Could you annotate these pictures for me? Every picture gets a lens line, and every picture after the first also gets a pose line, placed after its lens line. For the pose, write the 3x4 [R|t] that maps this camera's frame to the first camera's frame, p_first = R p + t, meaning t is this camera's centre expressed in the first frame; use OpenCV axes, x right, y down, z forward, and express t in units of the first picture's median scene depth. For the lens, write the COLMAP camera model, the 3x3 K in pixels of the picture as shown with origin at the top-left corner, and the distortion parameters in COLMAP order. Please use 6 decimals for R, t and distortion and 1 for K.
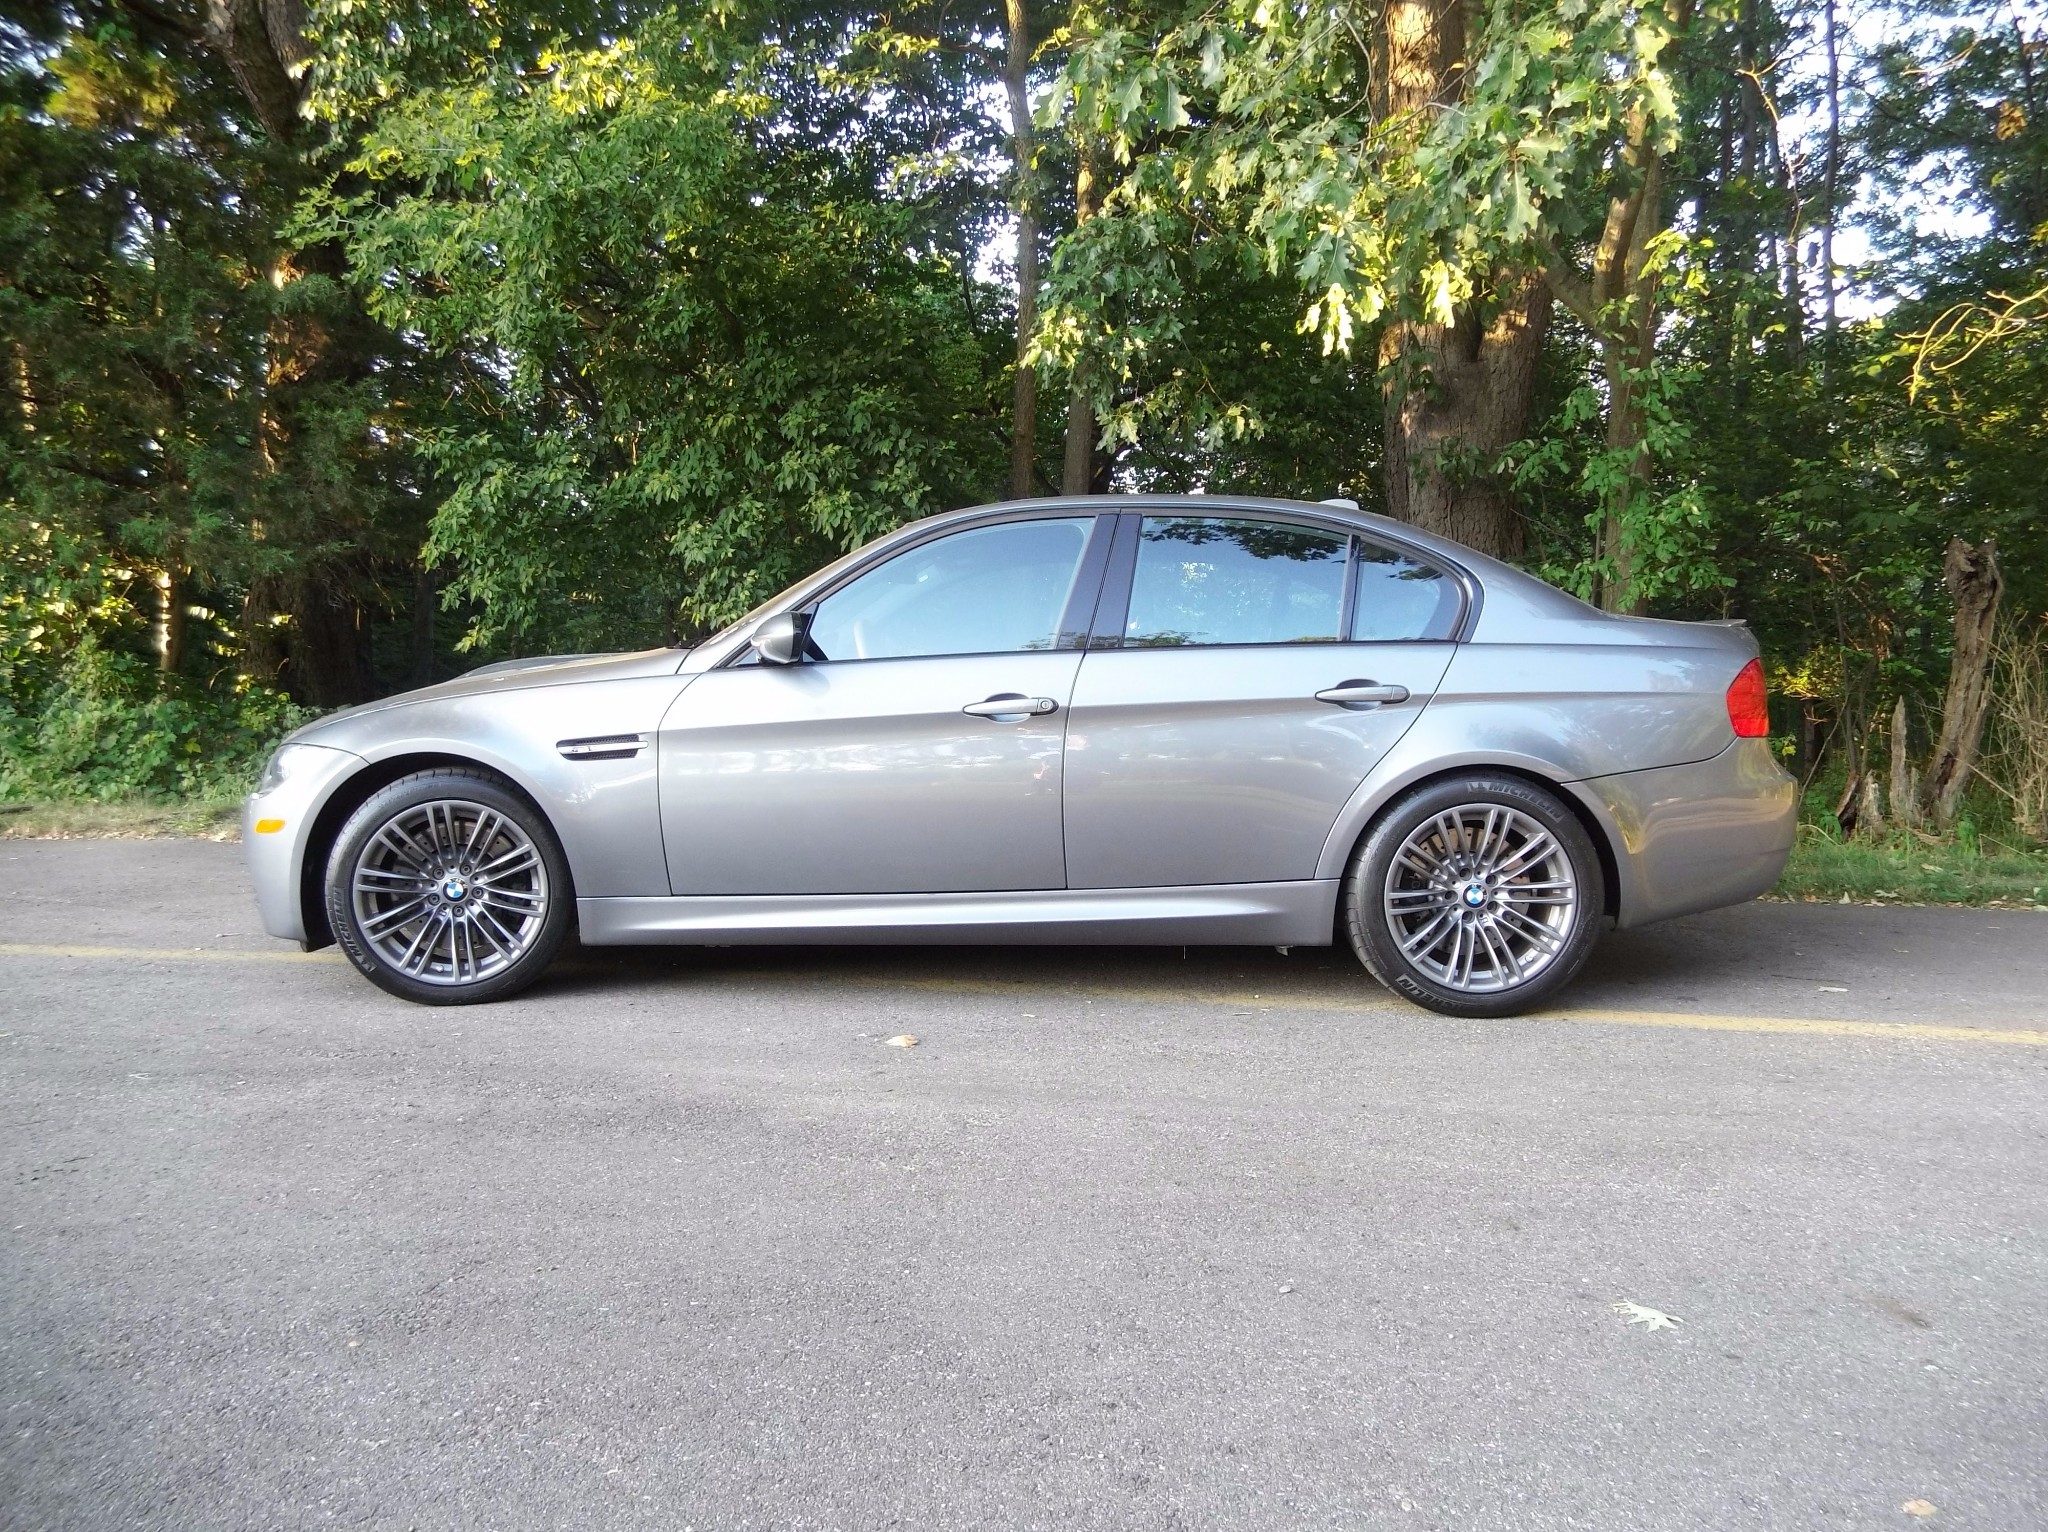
lens RADIAL K [[1509.9, 0, 1092.8], [0, 1509.9, 763.4], [0, 0, 1]] dist [-0.004079, 0.000958]
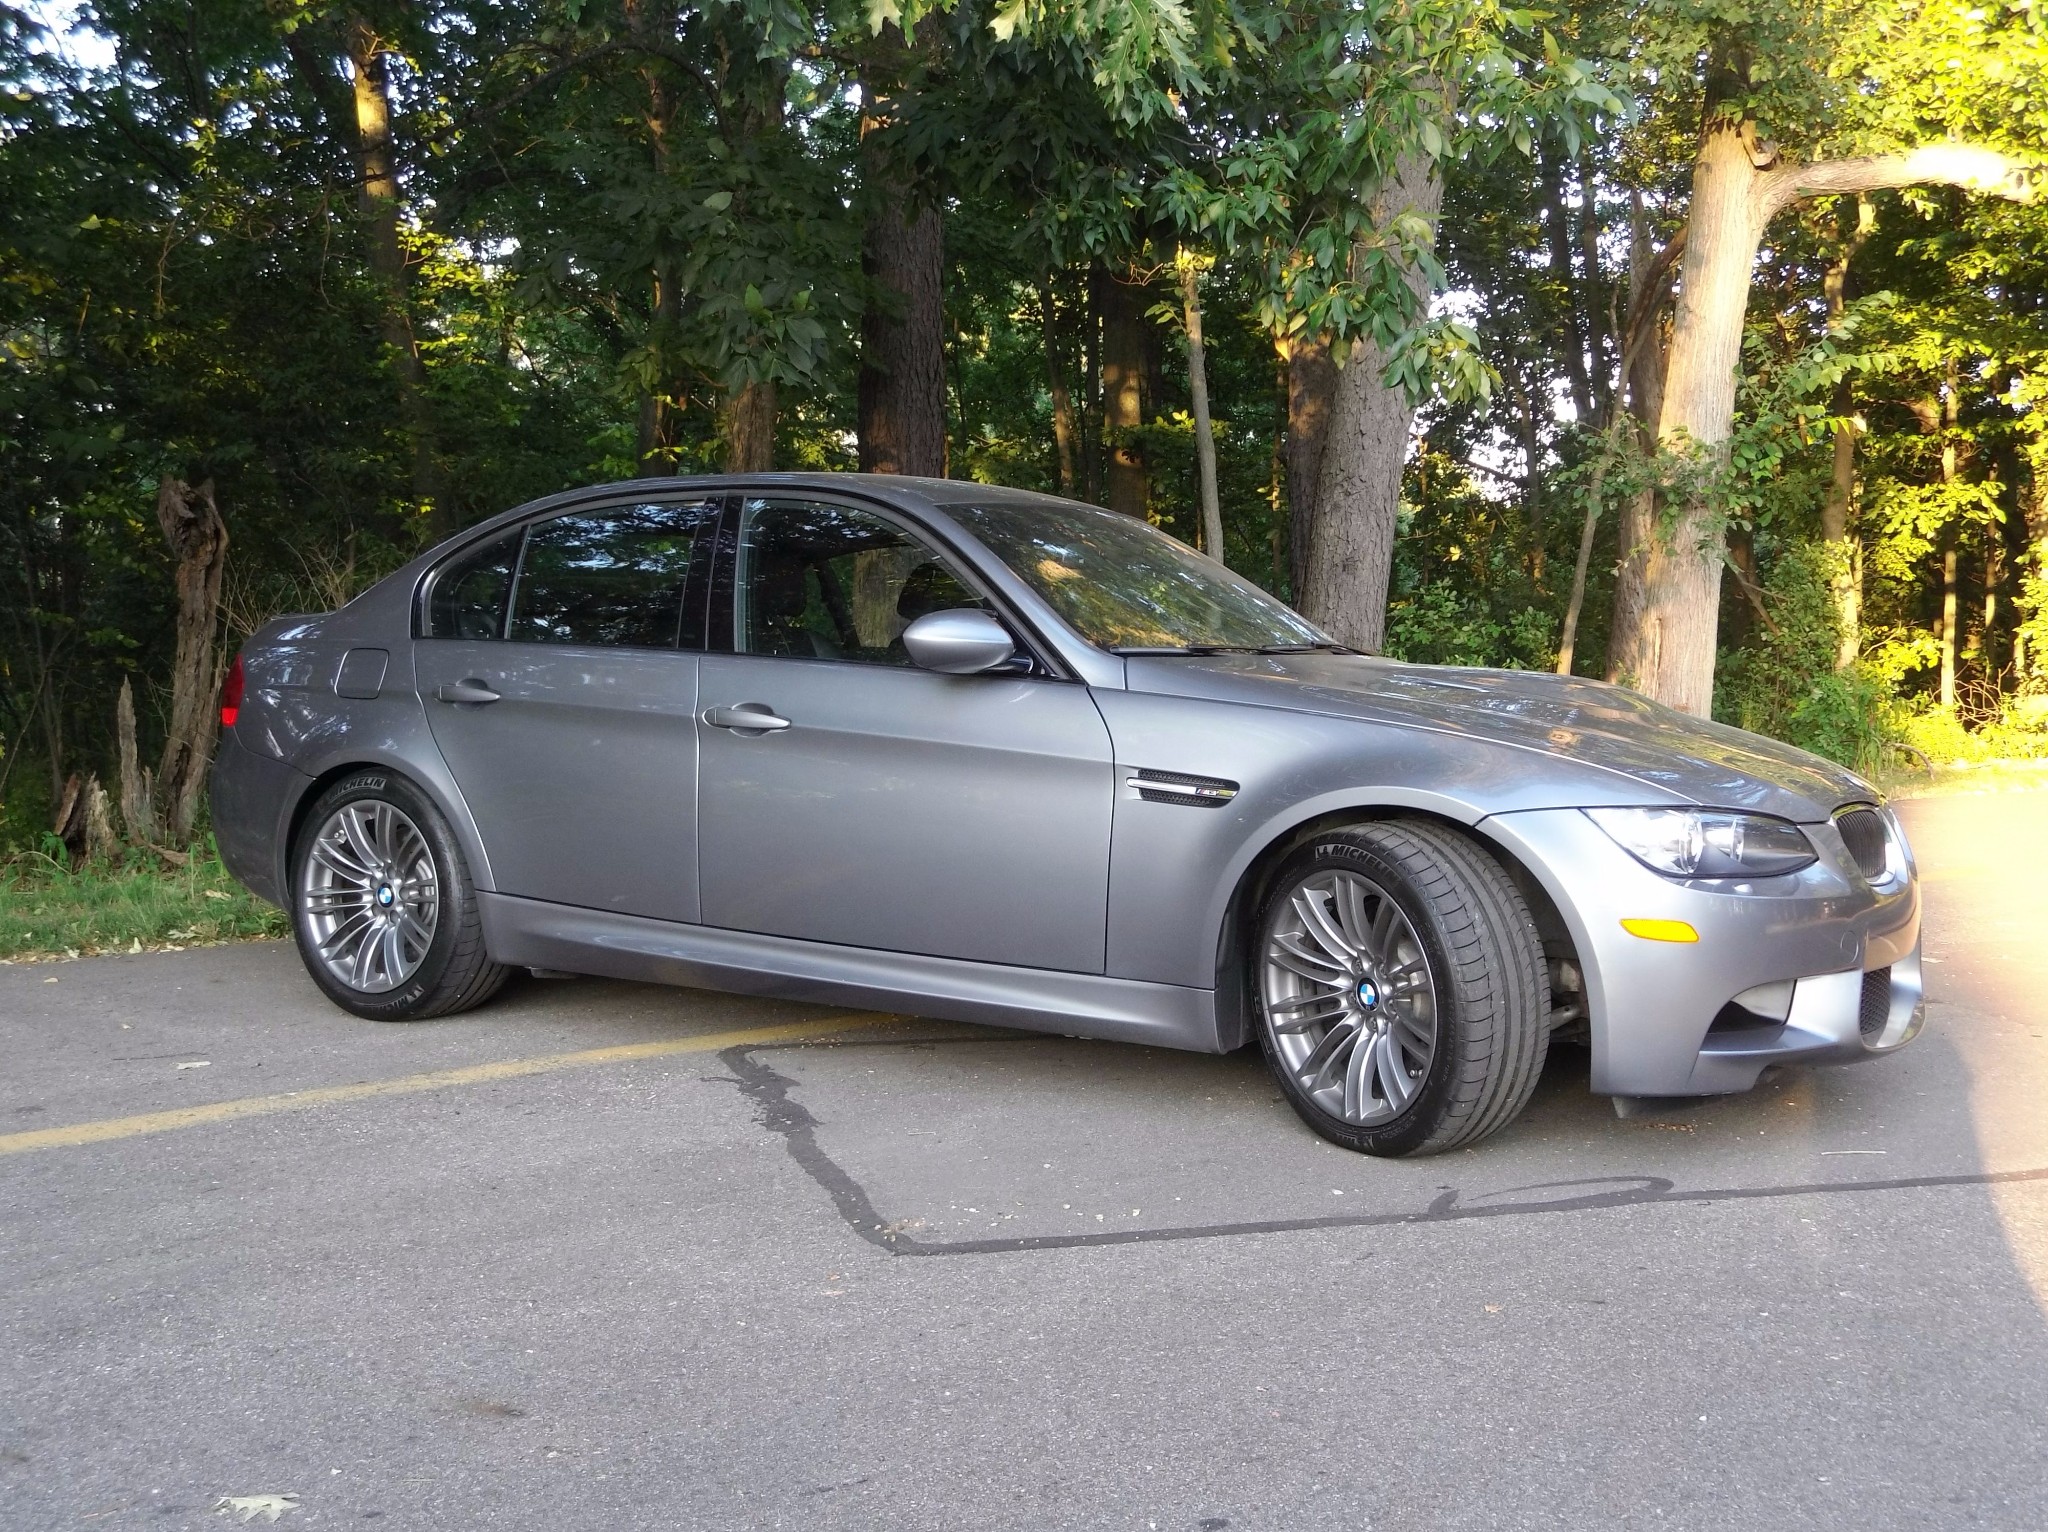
lens RADIAL K [[2064.2, 0, 1024.0], [0, 2064.2, 766.0], [0, 0, 1]] dist [-0.007464, 0.001220]
pose [[0.585798, -0.048378, 0.809012, -0.134851], [0.043222, 0.998661, 0.028422, -0.020802], [-0.809304, 0.018317, 0.587104, 0.009402]]
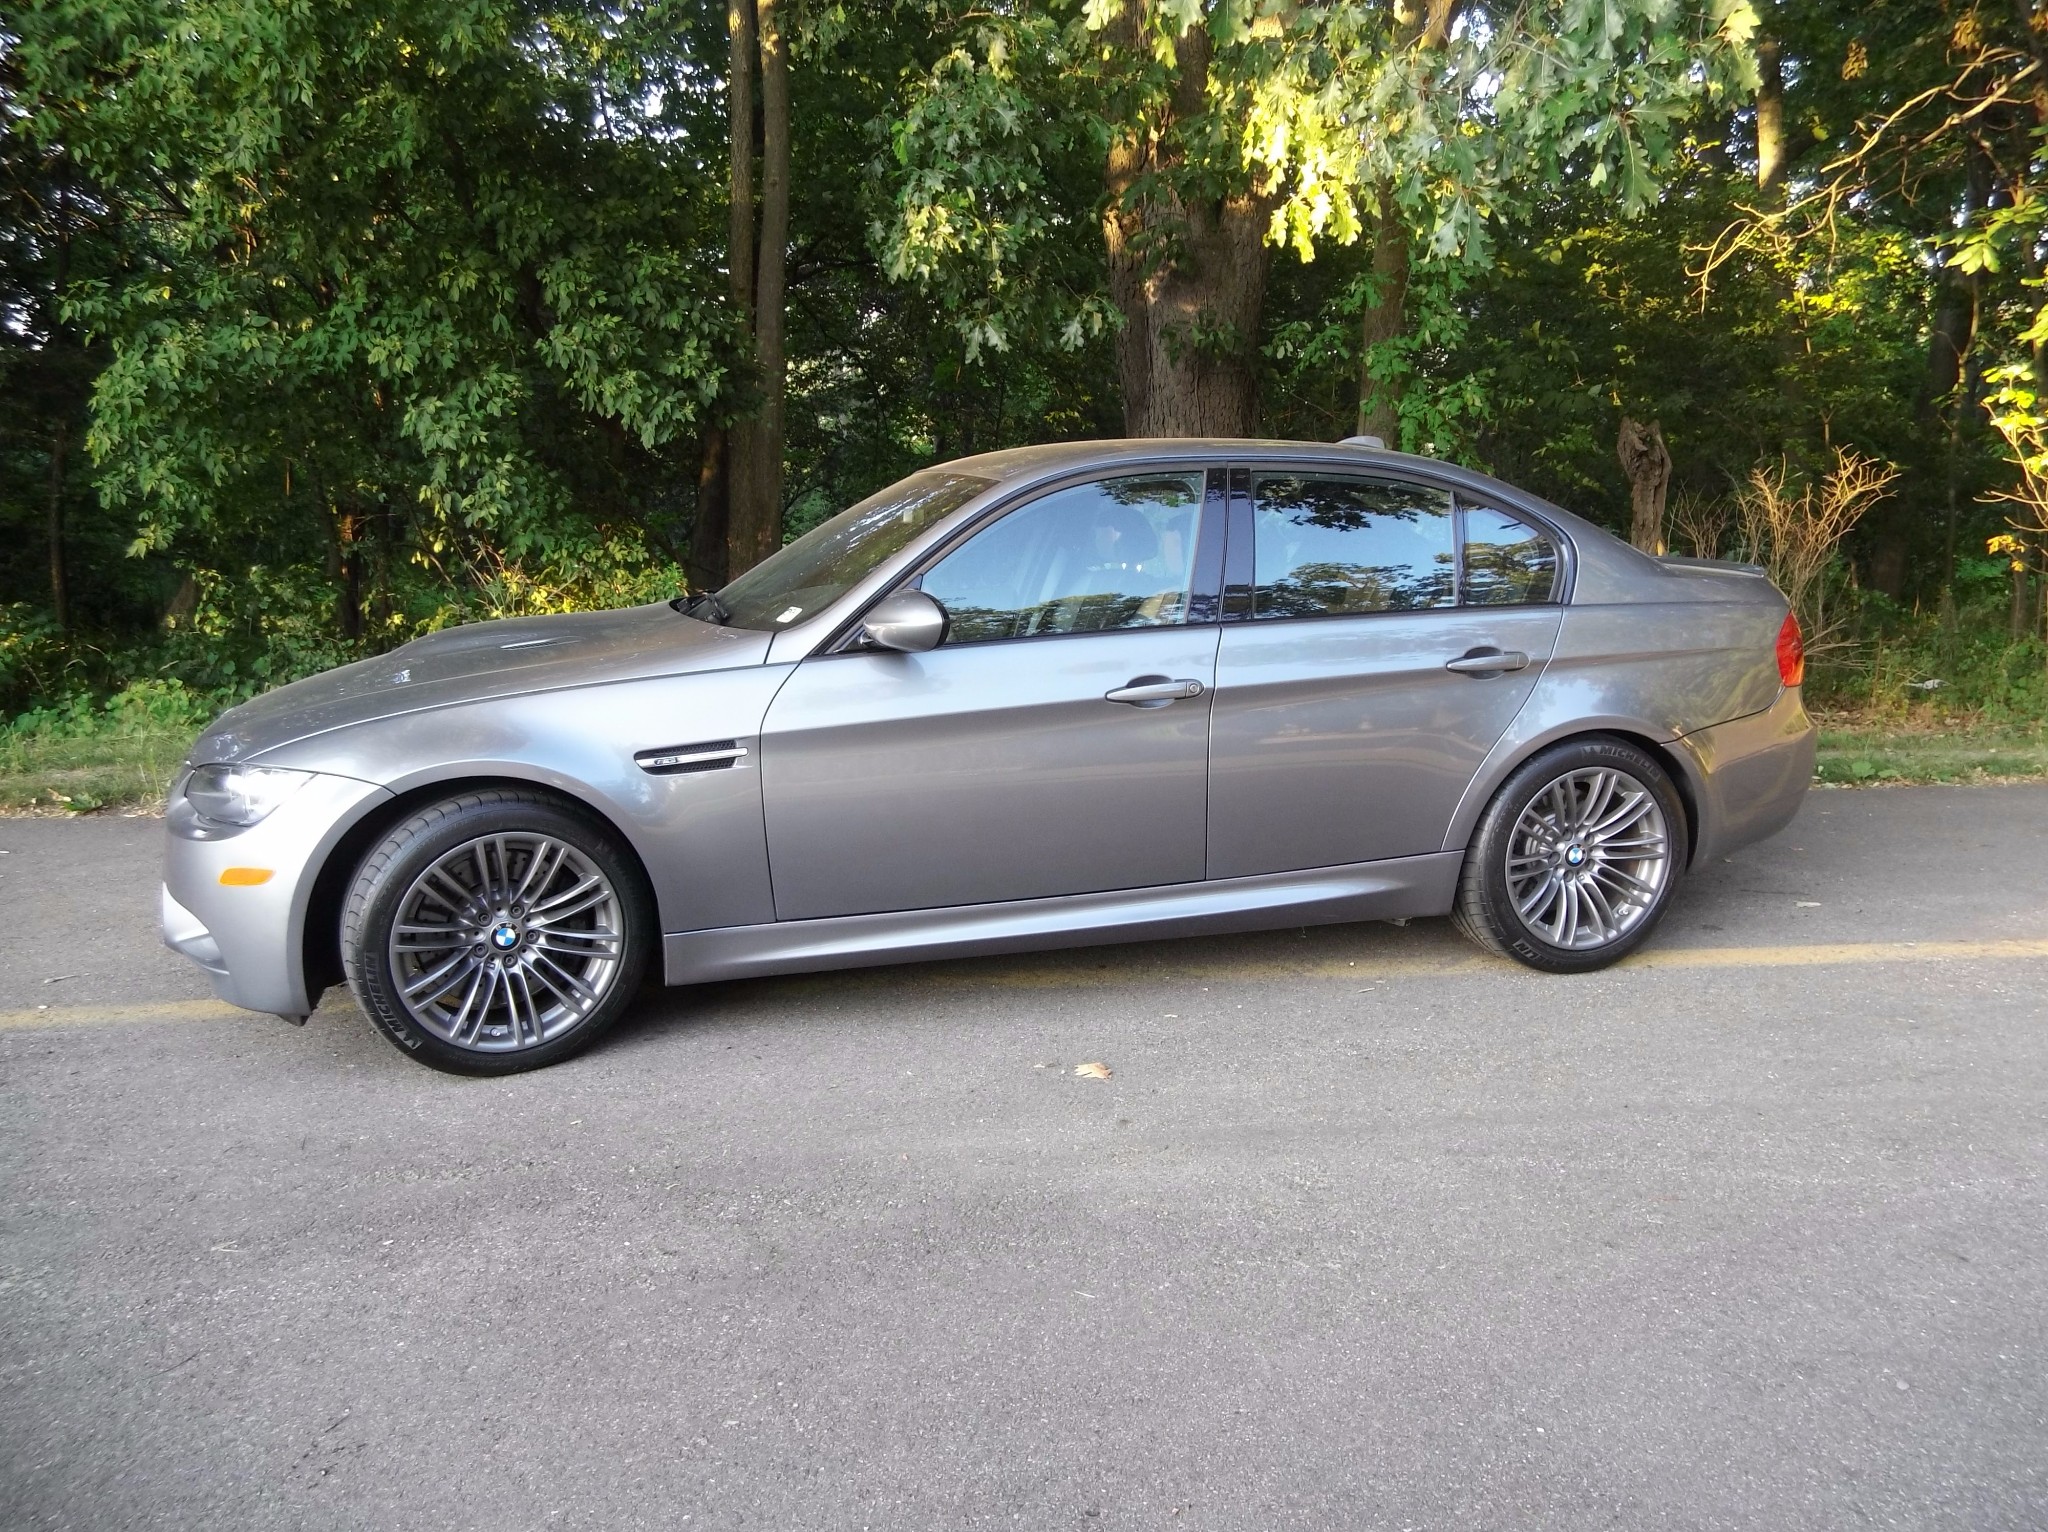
lens RADIAL K [[1509.9, 0, 1092.8], [0, 1509.9, 763.4], [0, 0, 1]] dist [-0.004079, 0.000958]
pose [[0.957541, -0.053600, 0.283269, -0.340992], [0.021915, 0.993255, 0.113863, -0.095810], [-0.287461, -0.102821, 0.952257, 0.132493]]
